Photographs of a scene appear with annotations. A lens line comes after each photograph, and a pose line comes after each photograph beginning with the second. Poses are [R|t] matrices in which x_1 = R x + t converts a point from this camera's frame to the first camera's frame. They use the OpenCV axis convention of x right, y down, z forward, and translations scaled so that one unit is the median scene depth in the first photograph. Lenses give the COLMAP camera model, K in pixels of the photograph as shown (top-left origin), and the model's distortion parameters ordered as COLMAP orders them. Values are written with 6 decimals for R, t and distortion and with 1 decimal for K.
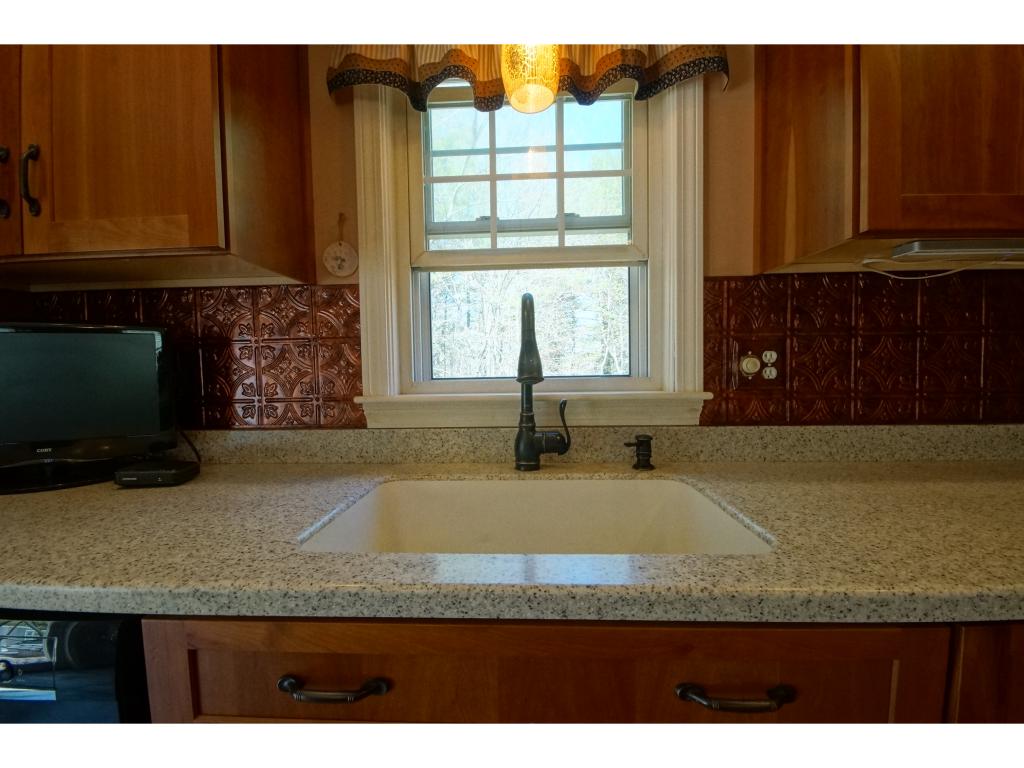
lens RADIAL K [[449.9, 0, 505.8], [0, 449.9, 385.2], [0, 0, 1]] dist [-0.002810, -0.000442]
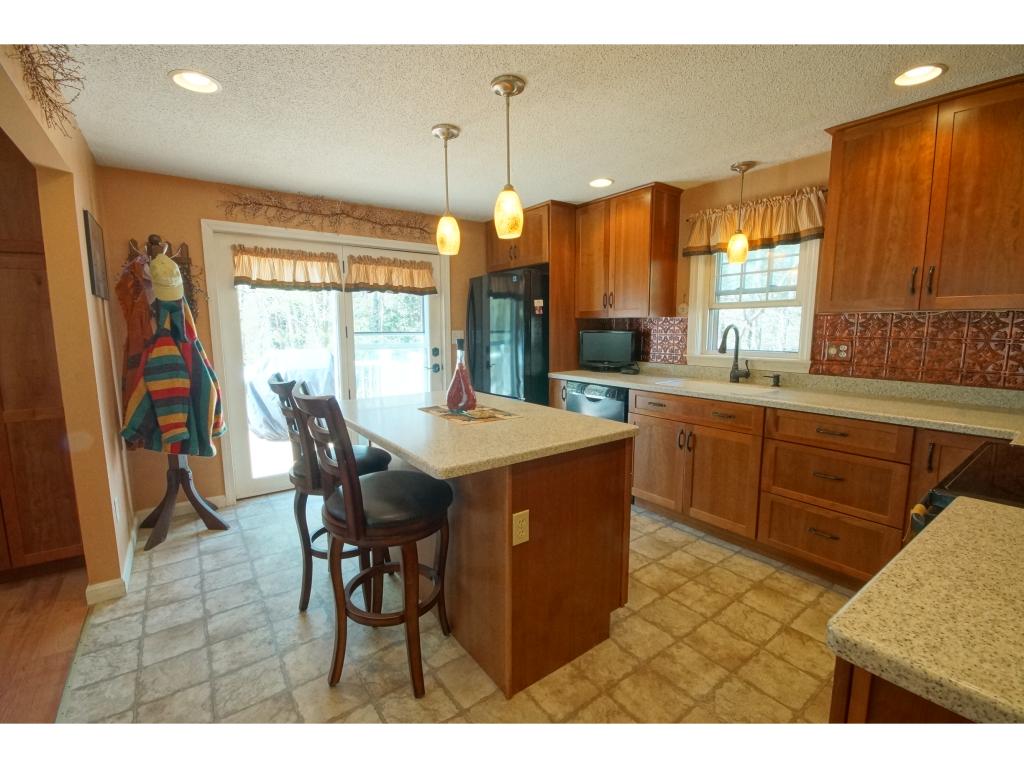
lens RADIAL K [[449.9, 0, 509.0], [0, 449.9, 383.0], [0, 0, 1]] dist [-0.002810, -0.000442]
pose [[0.630591, 0.109566, -0.768342, 1.298568], [-0.034672, 0.992974, 0.113142, -0.085379], [0.775340, -0.044706, 0.629959, -1.879601]]
